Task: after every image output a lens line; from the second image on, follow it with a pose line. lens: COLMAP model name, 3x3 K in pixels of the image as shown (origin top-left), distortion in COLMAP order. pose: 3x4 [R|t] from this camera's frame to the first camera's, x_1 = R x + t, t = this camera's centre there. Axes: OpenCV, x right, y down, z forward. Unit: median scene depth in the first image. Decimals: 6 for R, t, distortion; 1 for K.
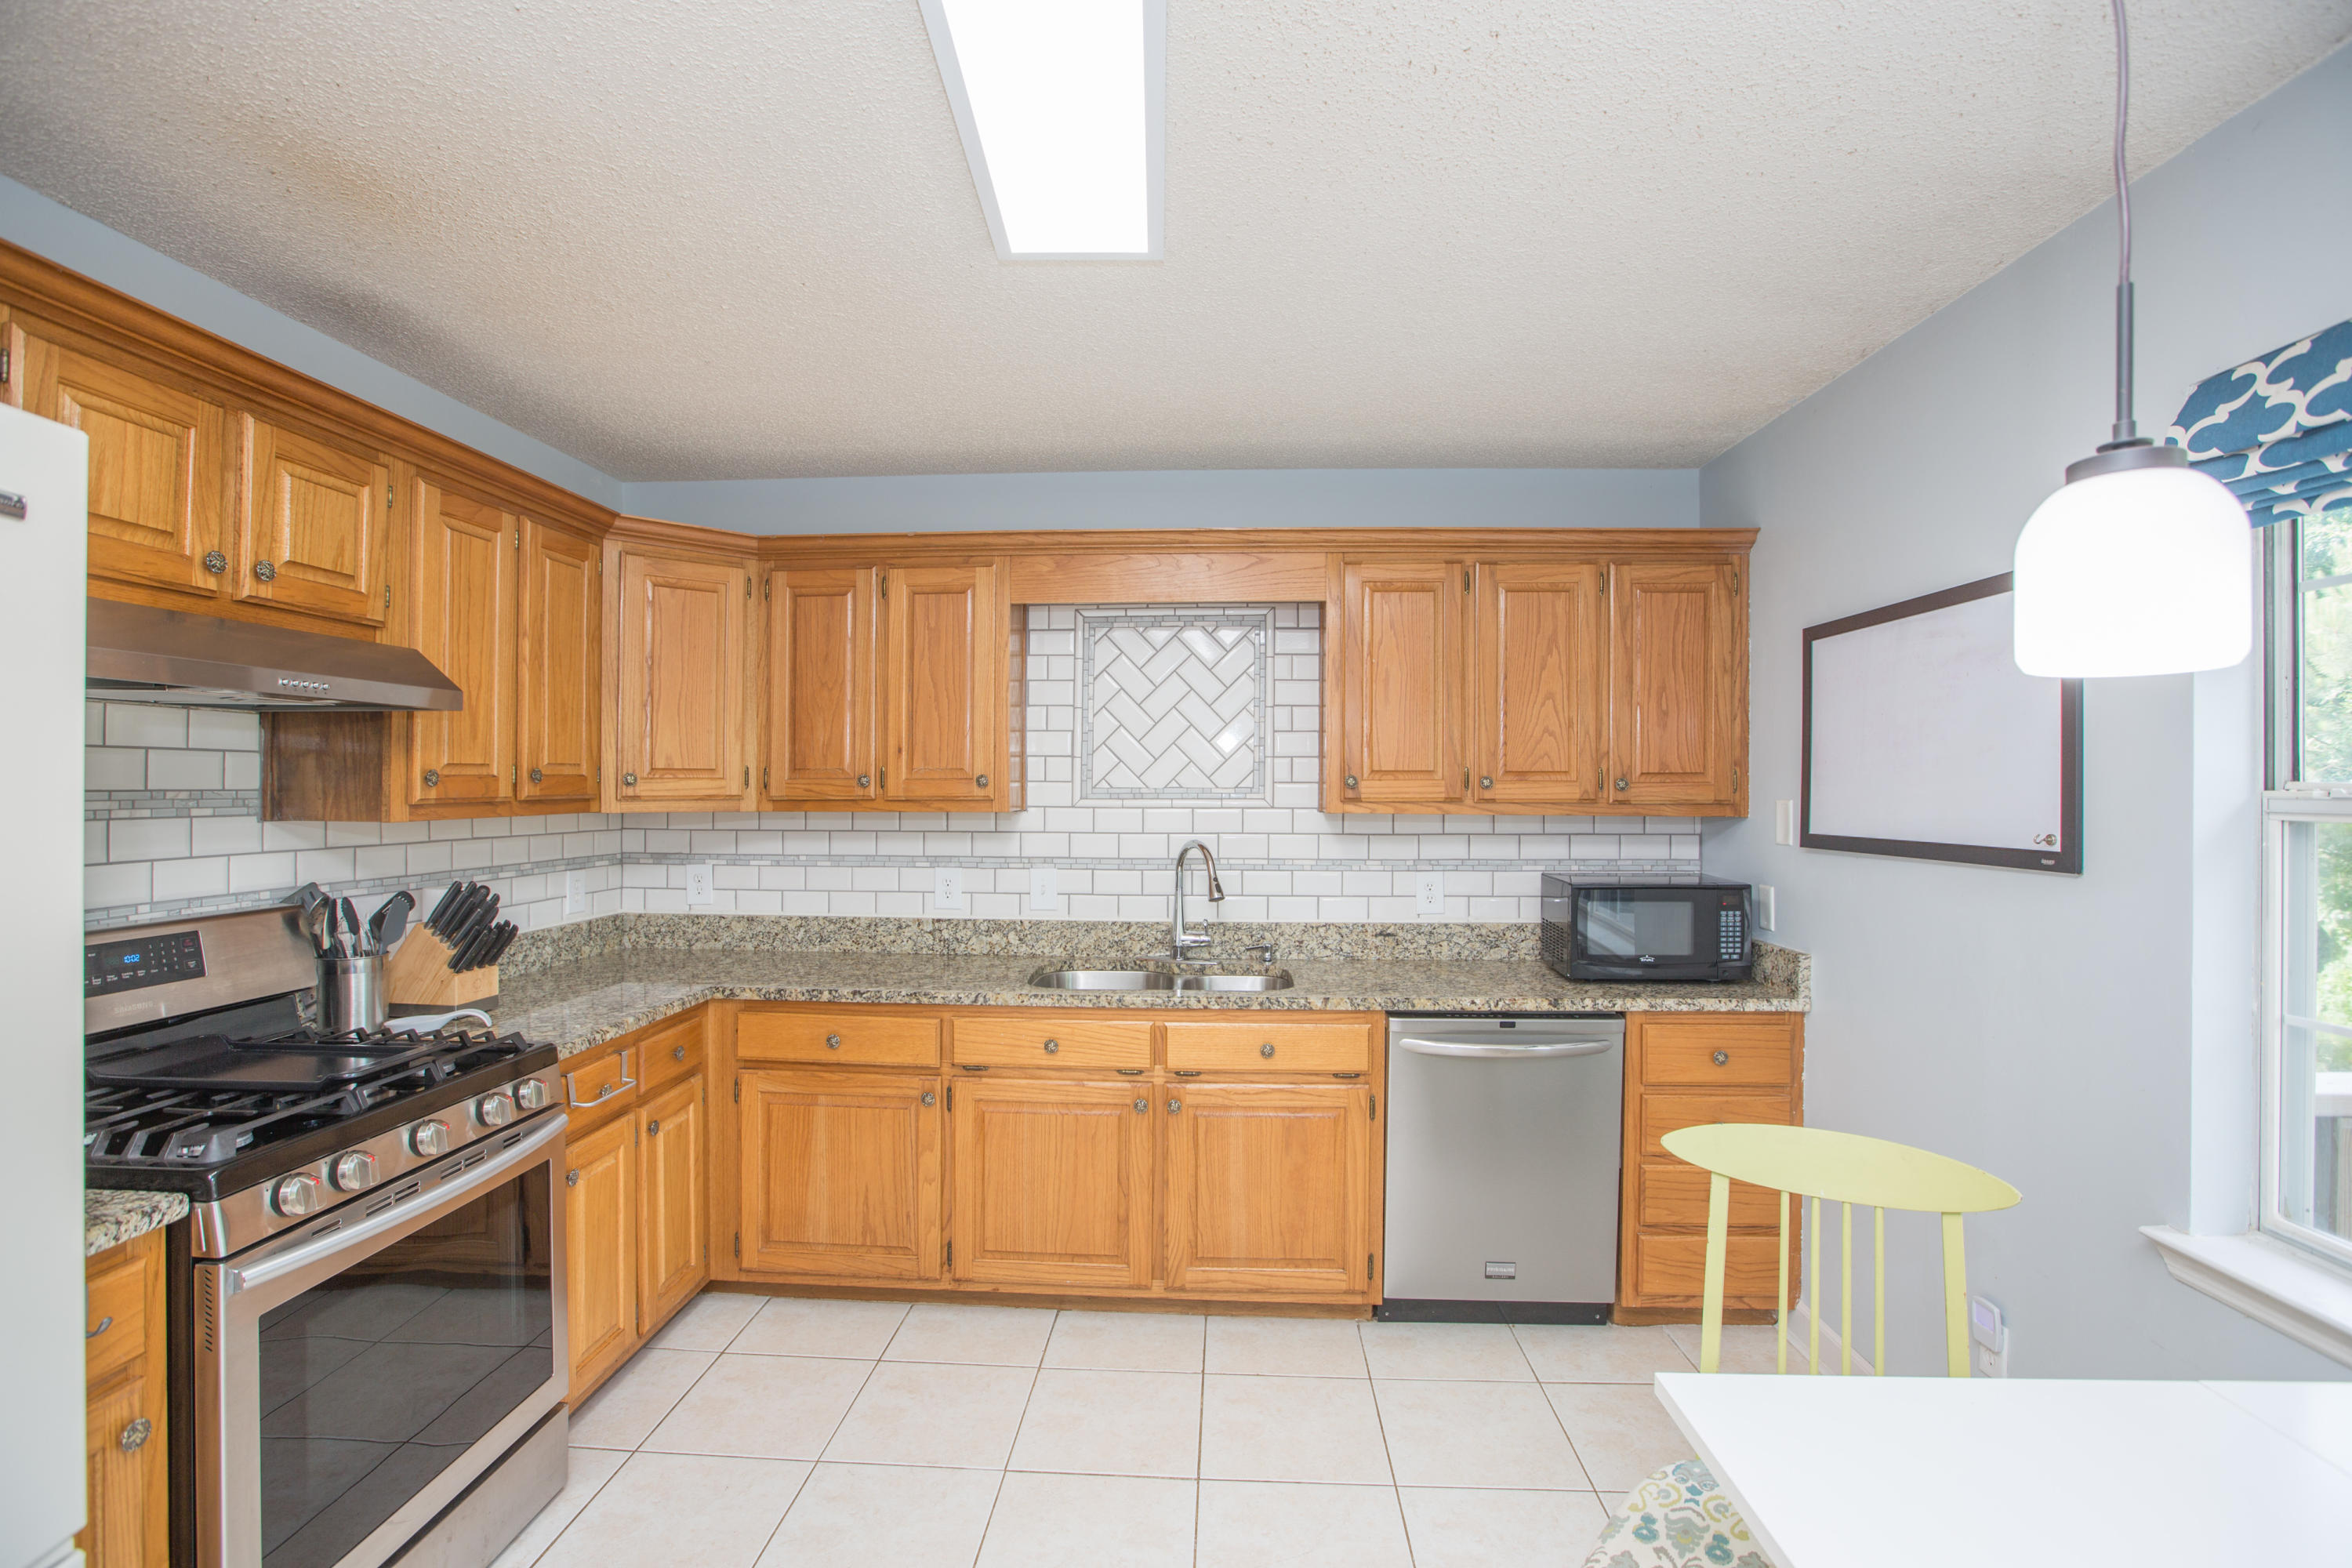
lens RADIAL K [[1090.3, 0, 1186.3], [0, 1090.3, 772.7], [0, 0, 1]] dist [-0.070871, 0.034937]
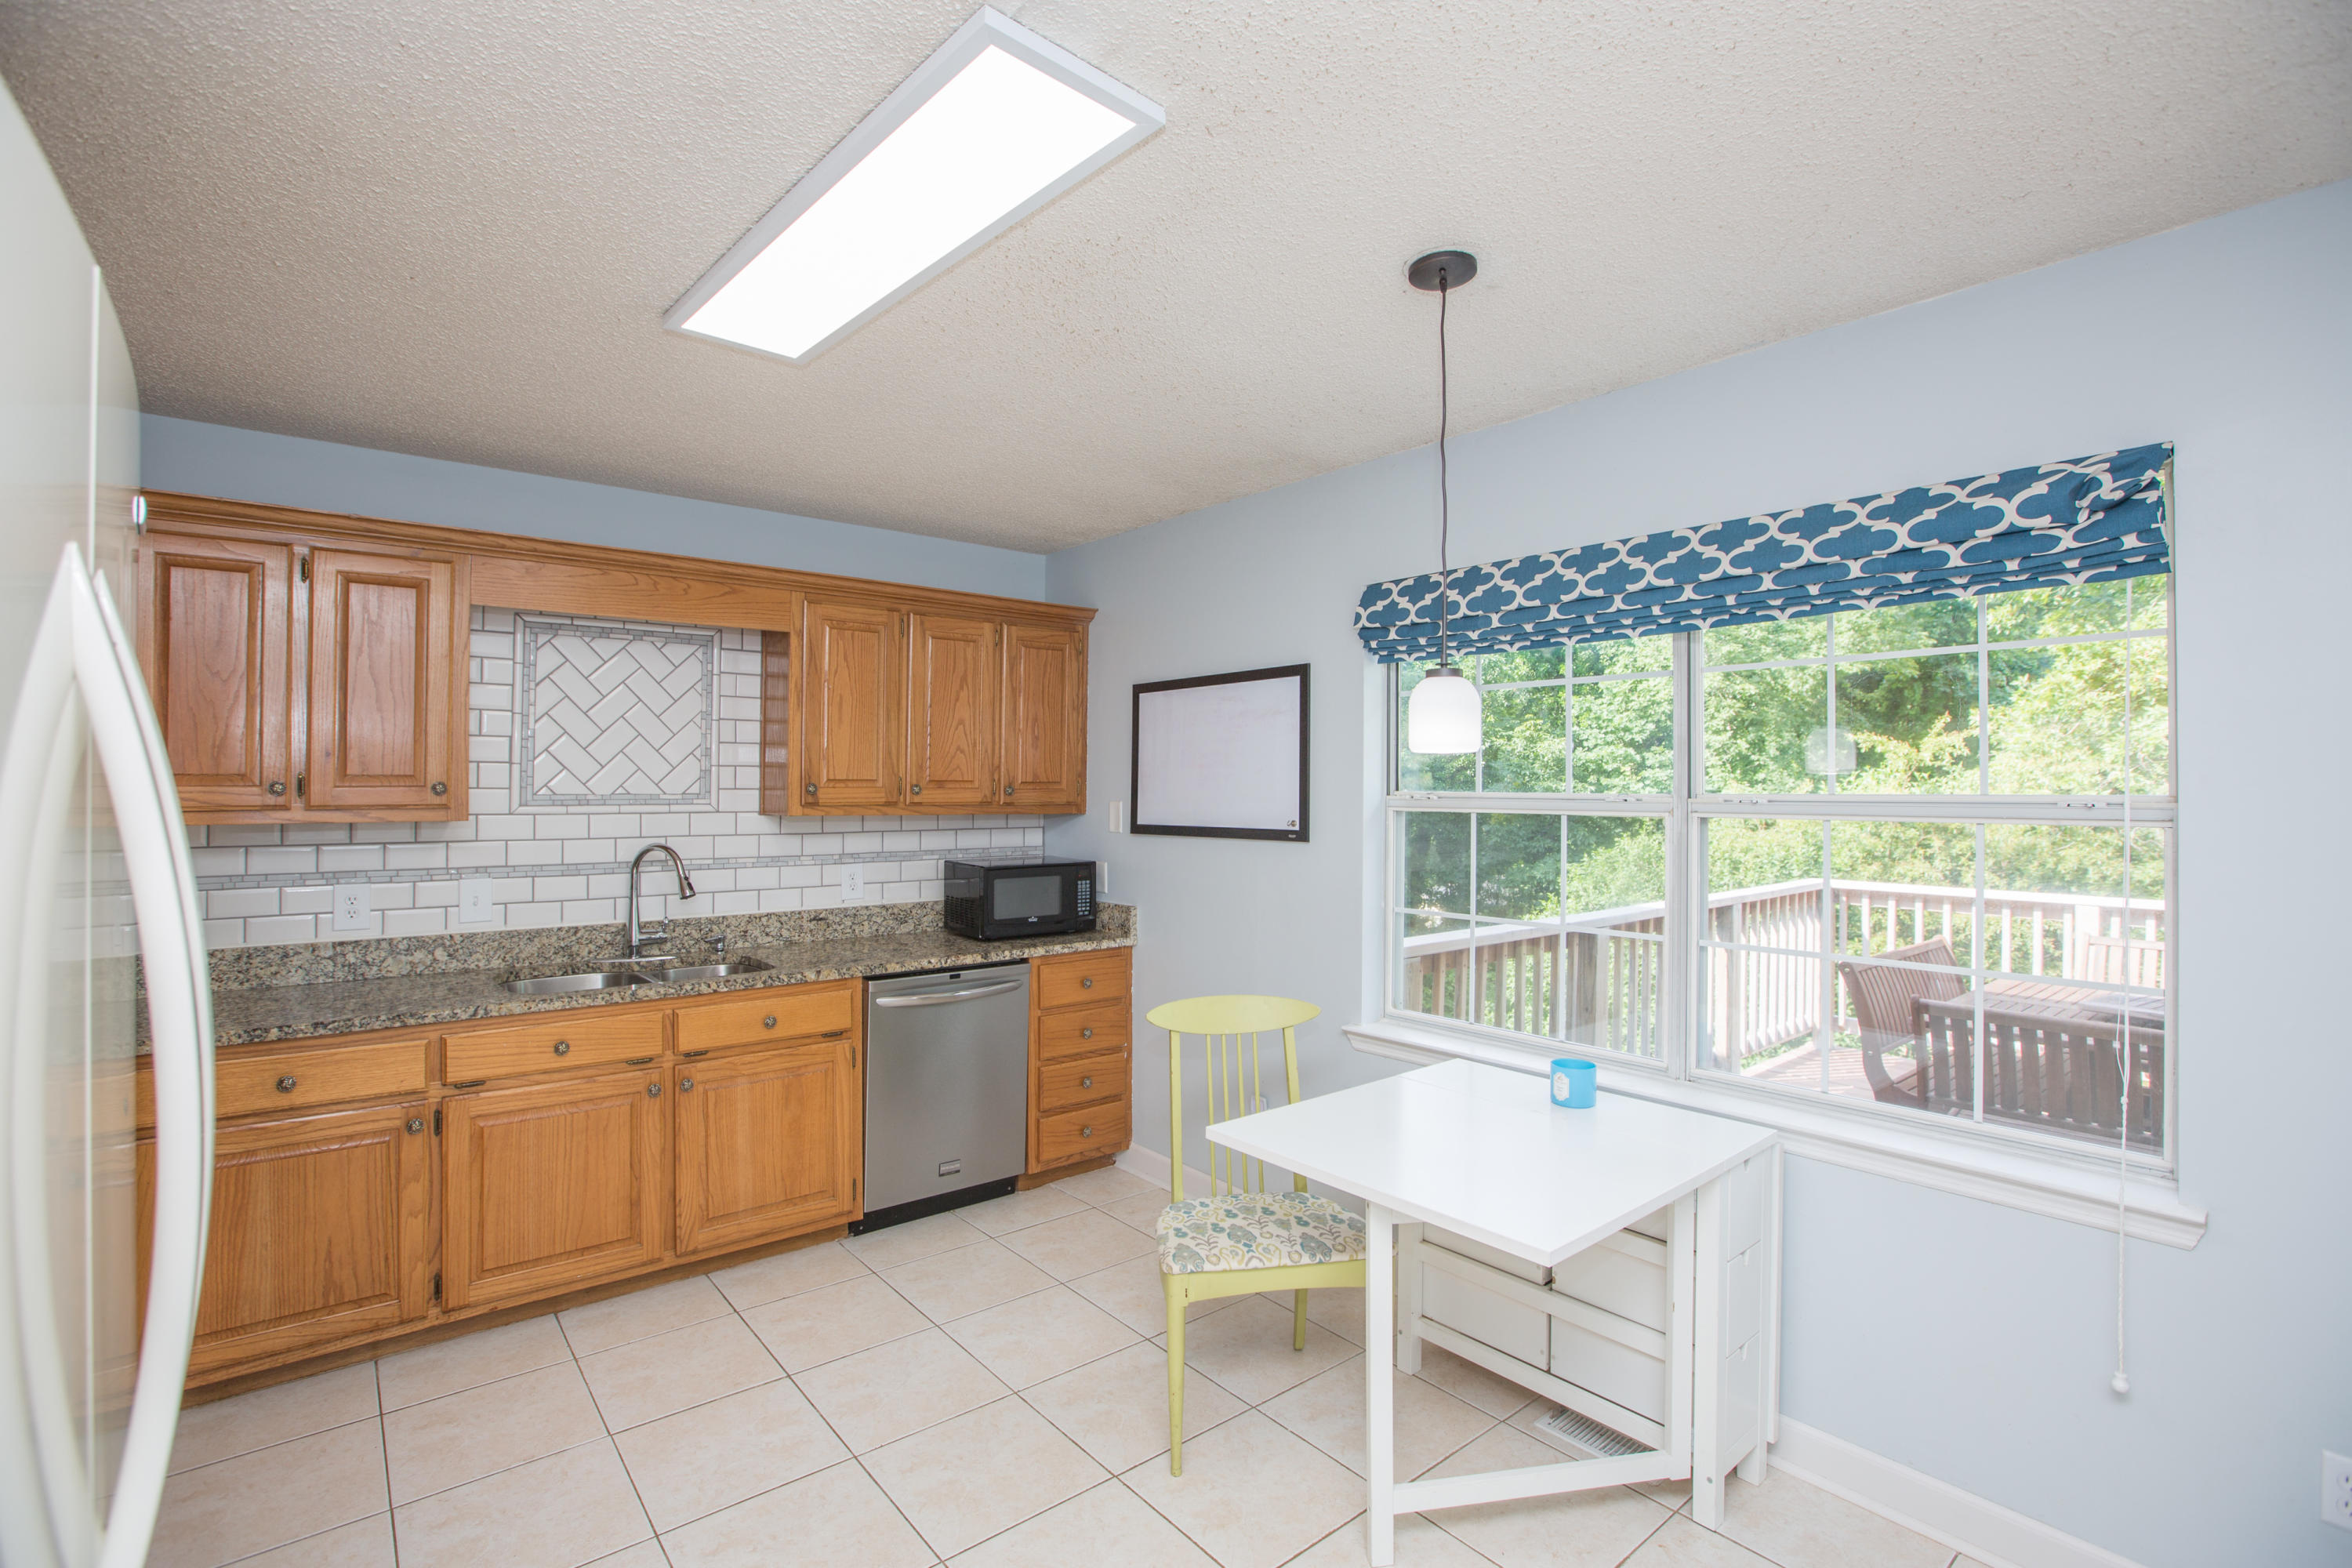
lens RADIAL K [[1090.3, 0, 1186.3], [0, 1090.3, 772.7], [0, 0, 1]] dist [-0.070871, 0.034937]
pose [[0.726196, 0.008300, 0.687438, -0.360853], [-0.008432, 0.999959, -0.003166, -0.008874], [-0.687436, -0.003498, 0.726236, -0.124938]]
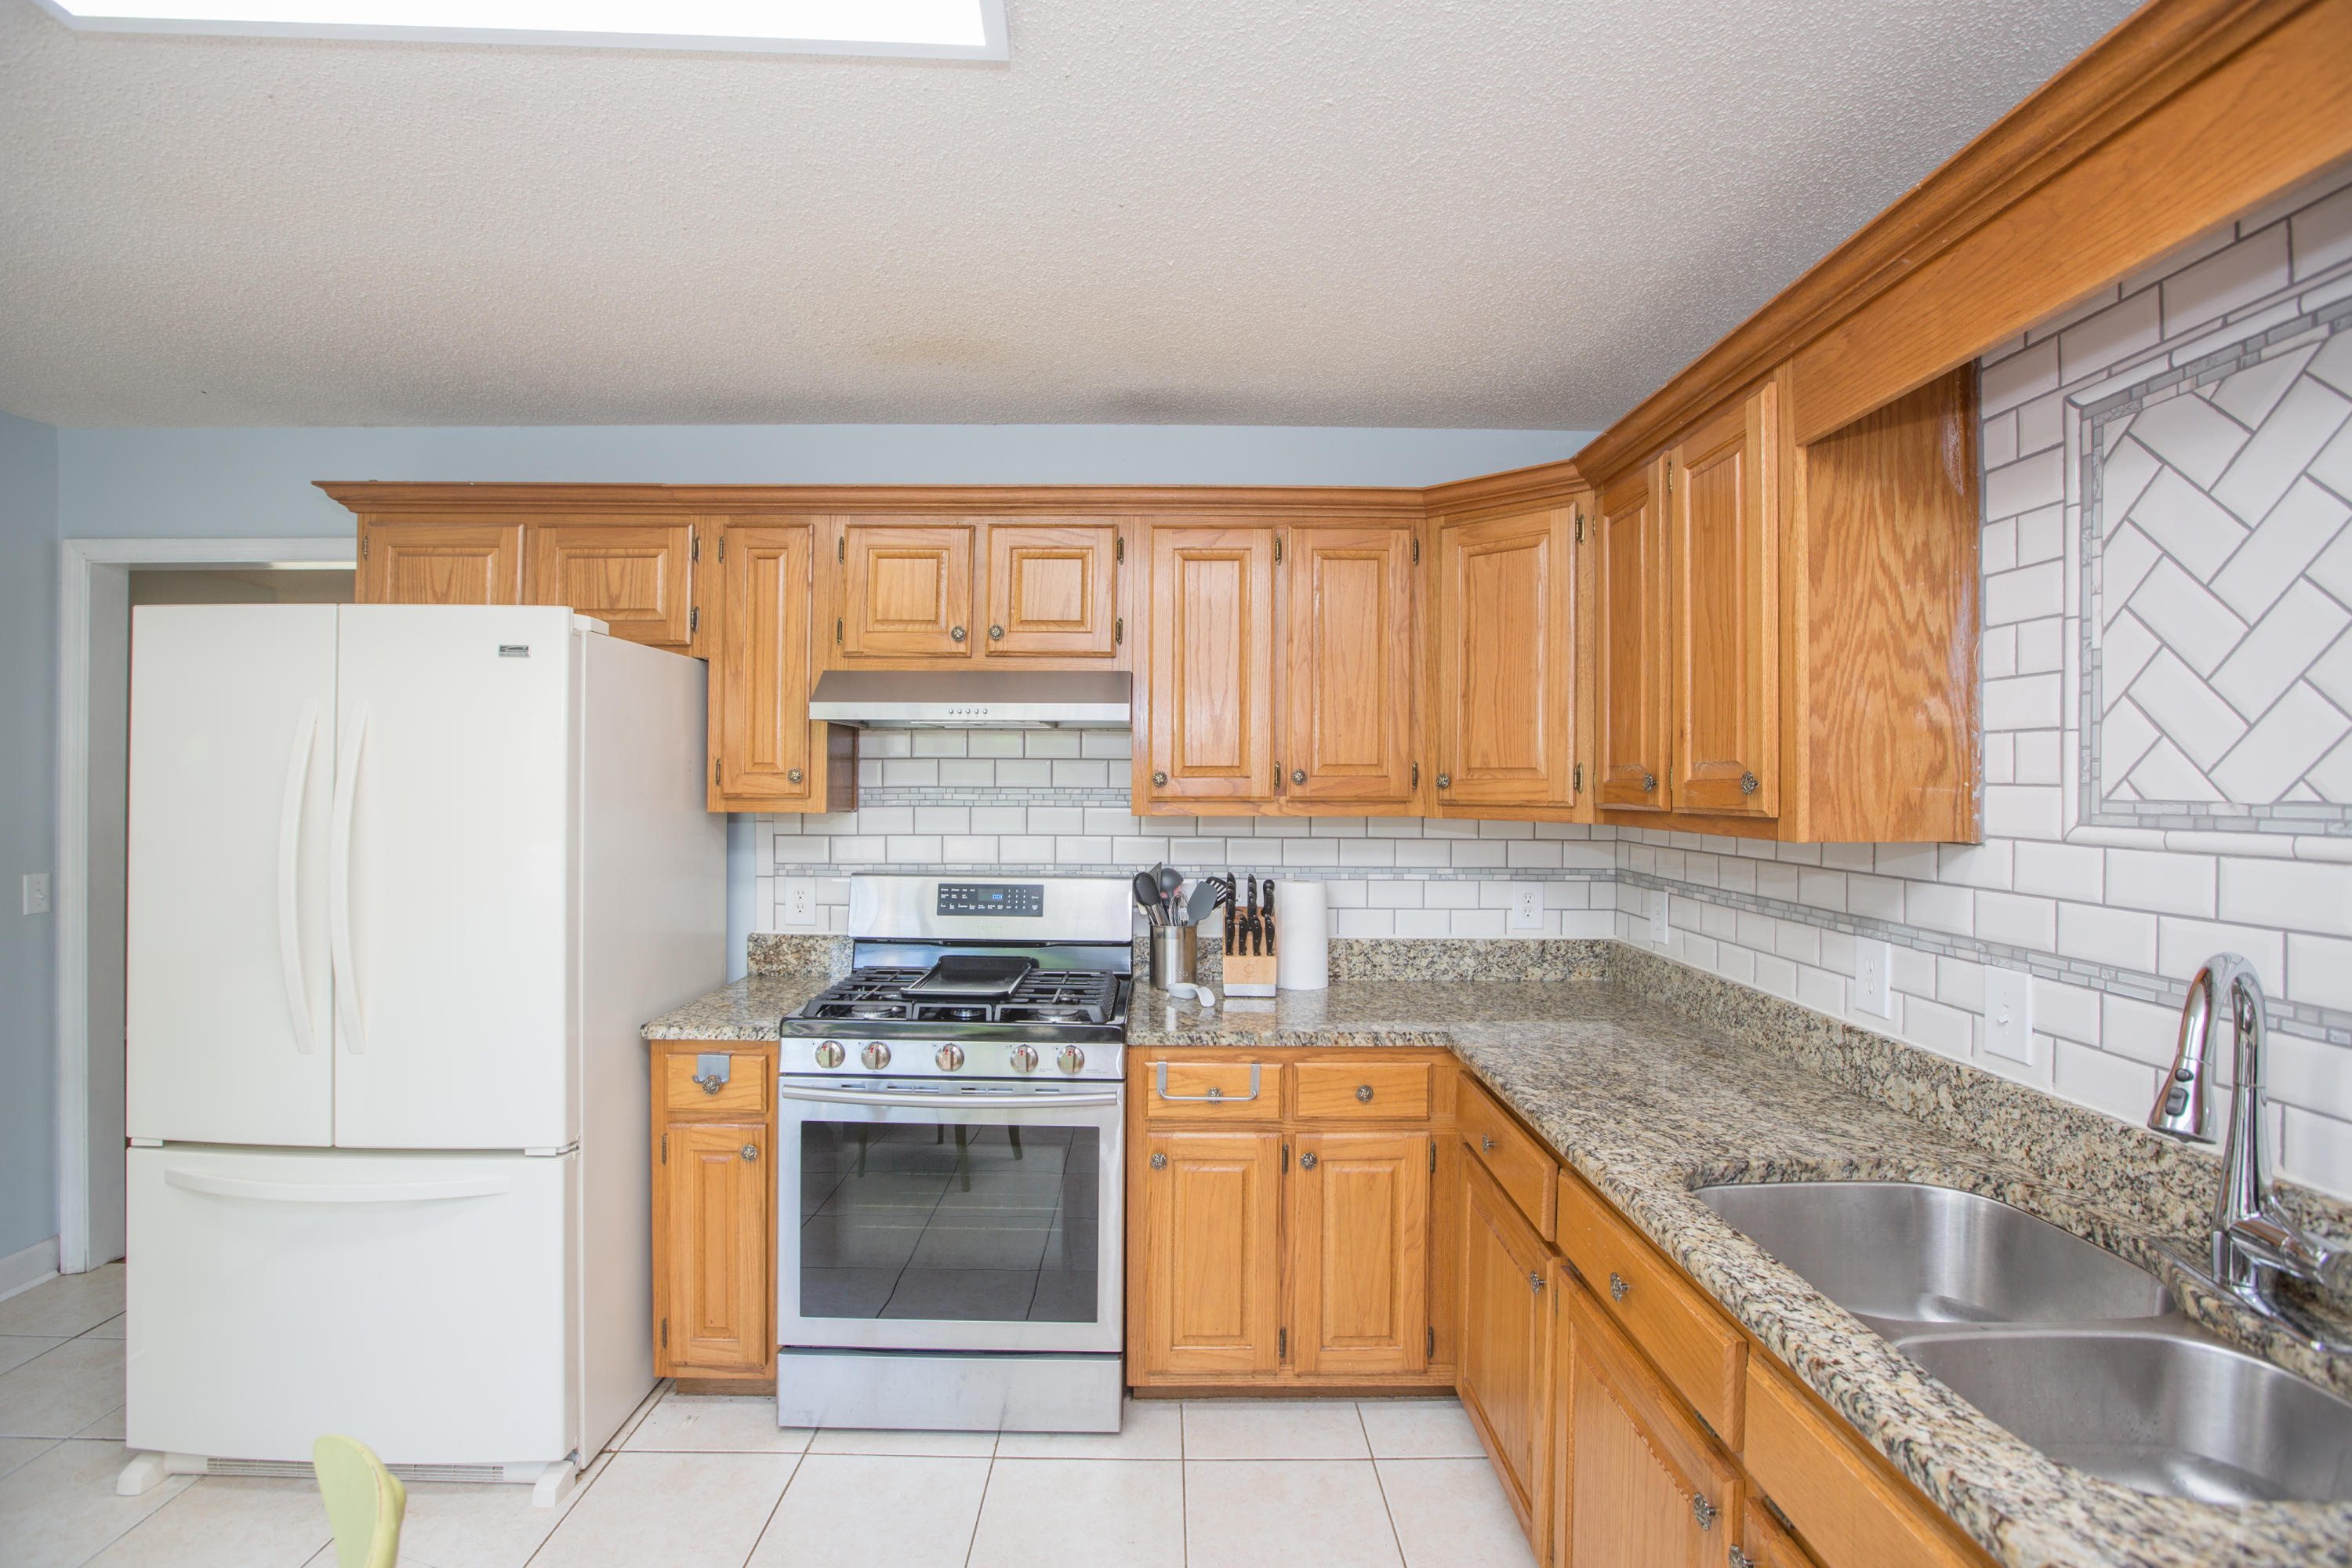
lens RADIAL K [[1071.1, 0, 1166.8], [0, 1071.1, 776.9], [0, 0, 1]] dist [-0.048752, 0.013603]
pose [[0.055289, -0.006262, -0.998451, 0.336562], [0.002607, 0.999978, -0.006128, 0.007257], [0.998467, -0.002264, 0.055304, 0.687498]]
